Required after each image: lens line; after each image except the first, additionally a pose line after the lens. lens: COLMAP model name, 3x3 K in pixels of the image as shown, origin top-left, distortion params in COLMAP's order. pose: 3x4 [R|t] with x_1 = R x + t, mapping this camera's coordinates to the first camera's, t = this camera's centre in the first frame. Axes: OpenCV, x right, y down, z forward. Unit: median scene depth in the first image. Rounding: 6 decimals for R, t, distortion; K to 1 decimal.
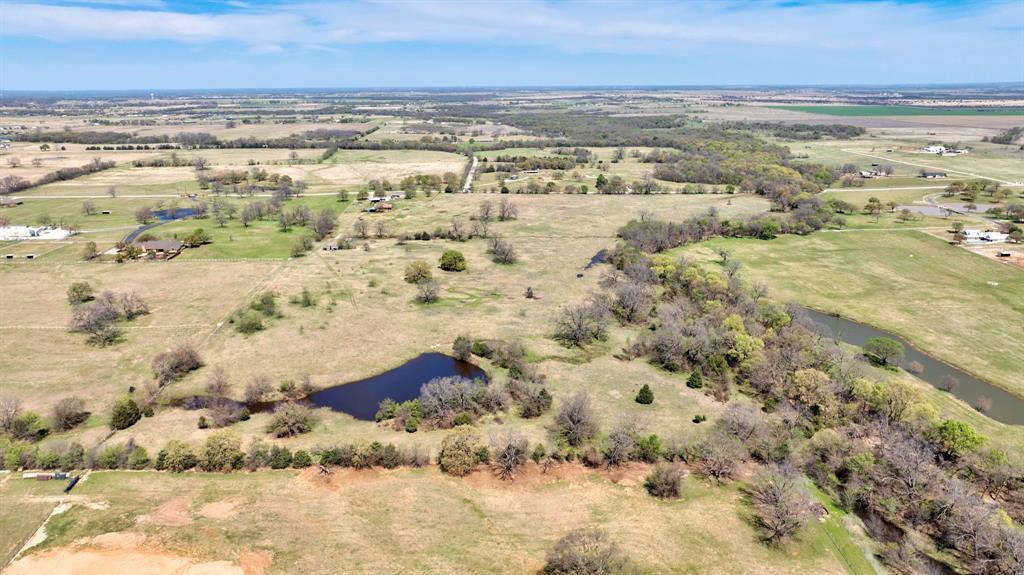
lens RADIAL K [[716.9, 0, 517.2], [0, 716.9, 290.1], [0, 0, 1]] dist [-0.038899, 0.039217]
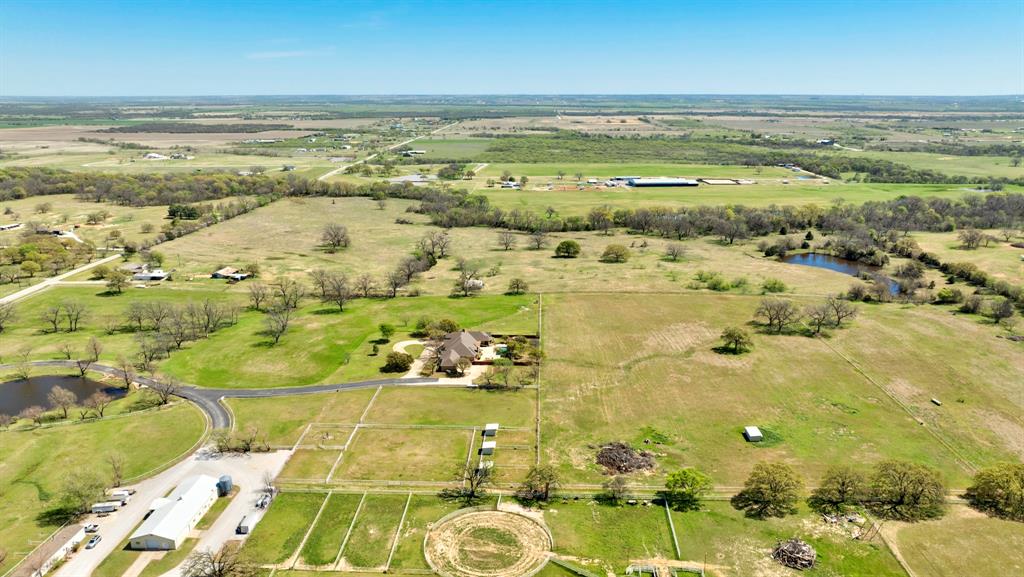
lens RADIAL K [[718.7, 0, 512.1], [0, 718.7, 287.3], [0, 0, 1]] dist [-0.029357, 0.021191]
pose [[0.085304, -0.253649, 0.963528, -1.388976], [0.277525, 0.934830, 0.221524, -0.300330], [-0.956924, 0.248506, 0.150139, 1.083932]]
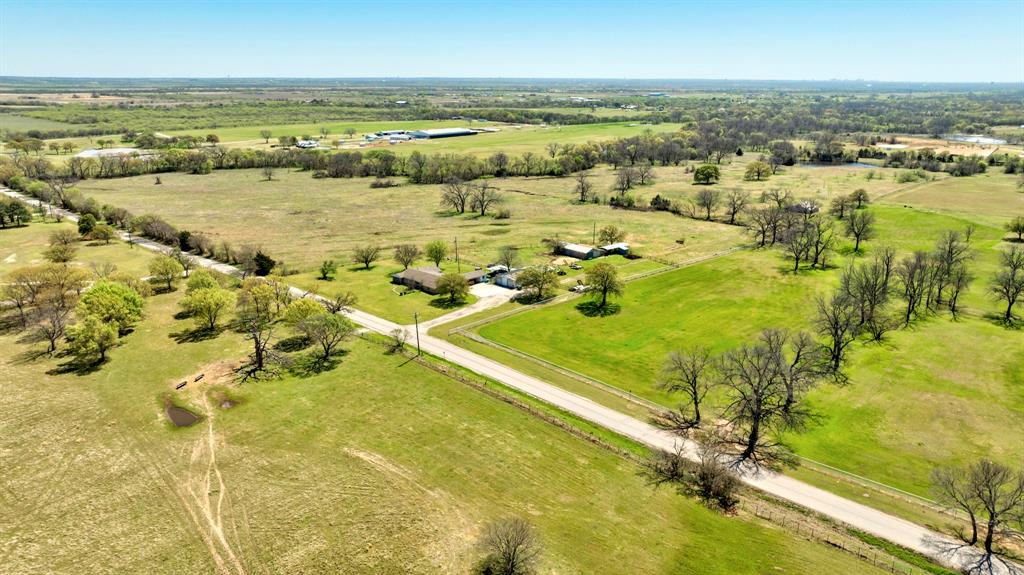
lens RADIAL K [[716.9, 0, 520.4], [0, 716.9, 293.1], [0, 0, 1]] dist [-0.038899, 0.039217]
pose [[-0.685135, -0.205629, 0.698789, -0.752192], [0.202643, 0.867651, 0.454002, -0.474513], [-0.699661, 0.452658, -0.552788, 2.117986]]
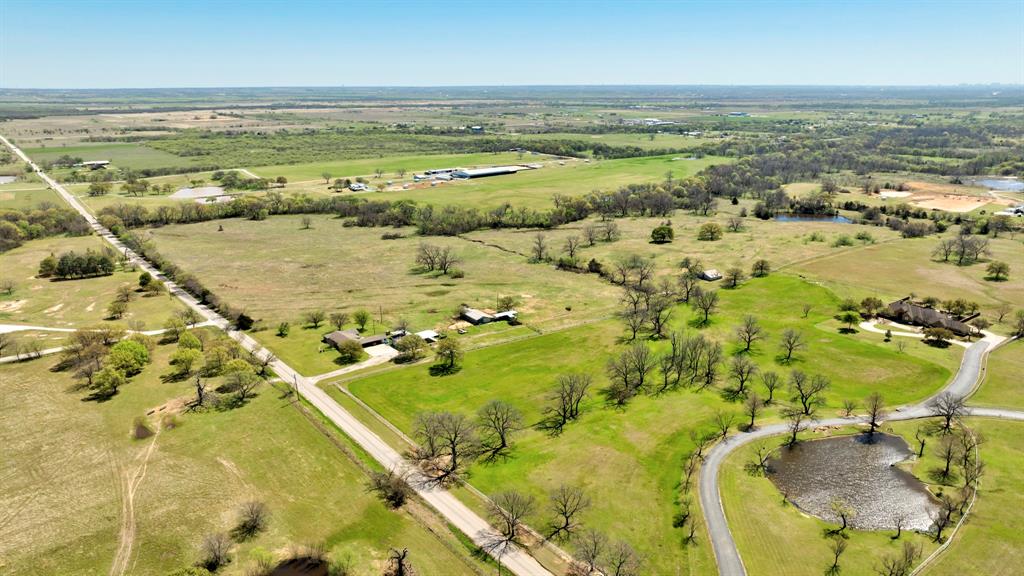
lens RADIAL K [[716.9, 0, 518.6], [0, 716.9, 292.2], [0, 0, 1]] dist [-0.038899, 0.039217]
pose [[-0.573038, -0.220932, 0.789188, -1.041301], [0.233269, 0.879172, 0.415502, -0.579288], [-0.785629, 0.422191, -0.452262, 2.041413]]
